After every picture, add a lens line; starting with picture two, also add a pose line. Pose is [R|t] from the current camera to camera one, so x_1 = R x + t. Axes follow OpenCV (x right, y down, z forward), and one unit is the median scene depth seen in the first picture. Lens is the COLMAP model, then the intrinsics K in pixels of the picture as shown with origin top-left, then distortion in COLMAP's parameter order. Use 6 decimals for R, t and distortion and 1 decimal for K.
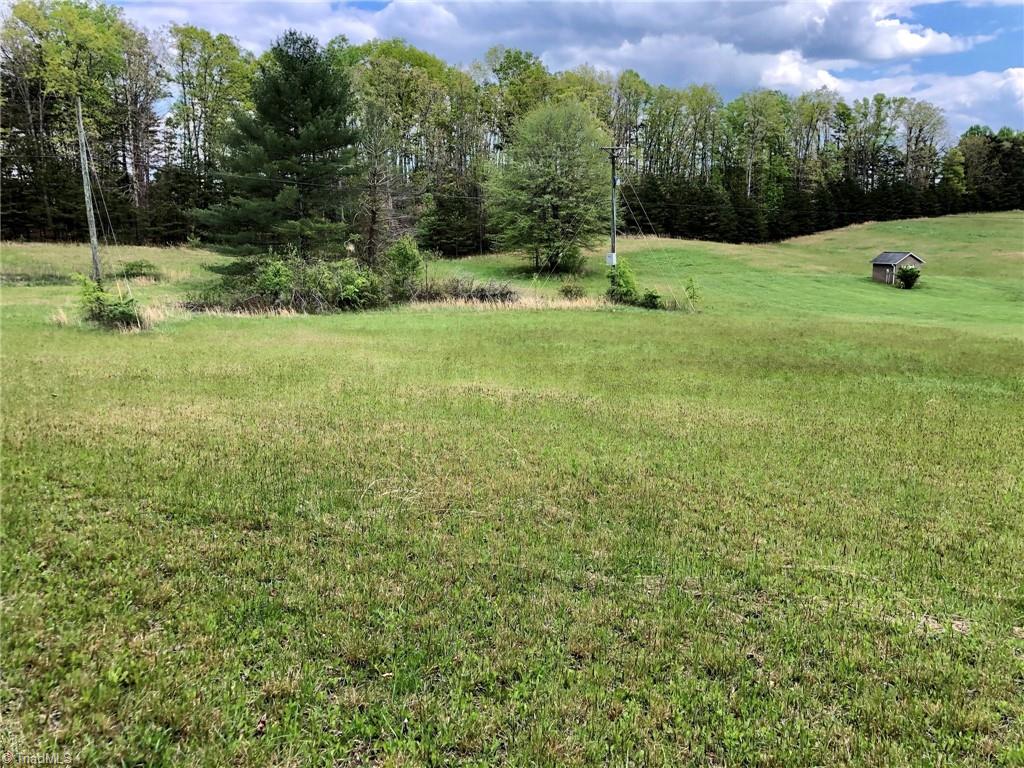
lens RADIAL K [[841.2, 0, 555.6], [0, 841.2, 384.8], [0, 0, 1]] dist [0.222614, -0.347806]
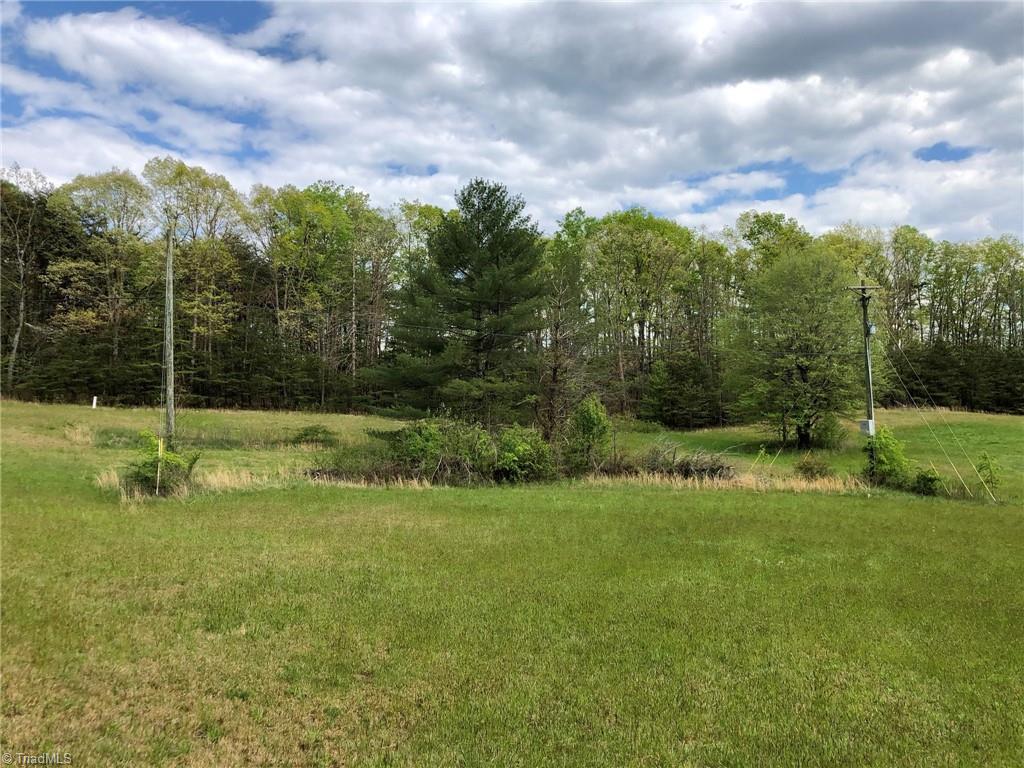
lens RADIAL K [[890.9, 0, 511.1], [0, 890.9, 364.6], [0, 0, 1]] dist [-0.006328, 0.071221]
pose [[0.939540, -0.014781, -0.342120, 0.040887], [-0.063996, 0.973887, -0.217825, -0.010562], [0.336406, 0.226550, 0.914060, 0.159914]]
